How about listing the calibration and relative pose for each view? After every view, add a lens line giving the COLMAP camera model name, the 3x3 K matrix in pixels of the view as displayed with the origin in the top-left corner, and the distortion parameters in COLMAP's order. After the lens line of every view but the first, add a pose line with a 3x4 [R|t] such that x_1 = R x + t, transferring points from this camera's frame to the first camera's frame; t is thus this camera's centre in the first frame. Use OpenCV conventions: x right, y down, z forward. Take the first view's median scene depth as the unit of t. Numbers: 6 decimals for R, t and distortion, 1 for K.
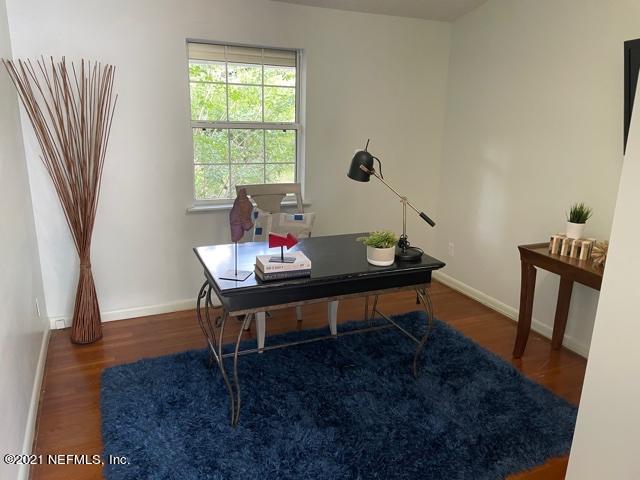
lens RADIAL K [[483.0, 0, 322.8], [0, 483.0, 239.4], [0, 0, 1]] dist [0.076091, -0.091941]
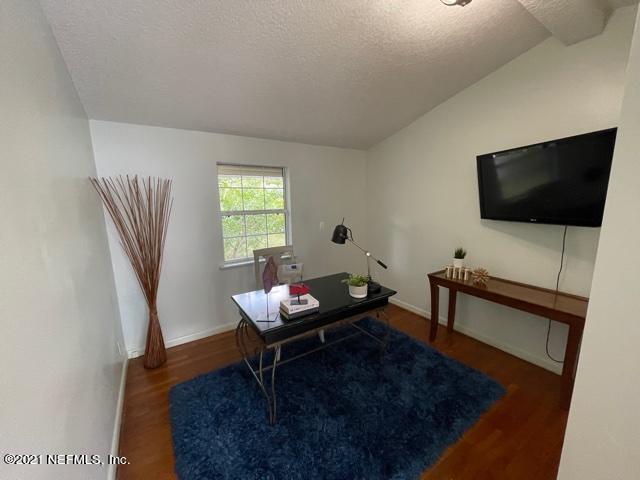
lens RADIAL K [[257.5, 0, 317.2], [0, 257.5, 241.5], [0, 0, 1]] dist [-0.005669, 0.000083]
pose [[0.987611, -0.069192, 0.140846, -0.104037], [0.082644, 0.992323, -0.092008, -0.053184], [-0.133398, 0.102508, 0.985747, 0.171382]]
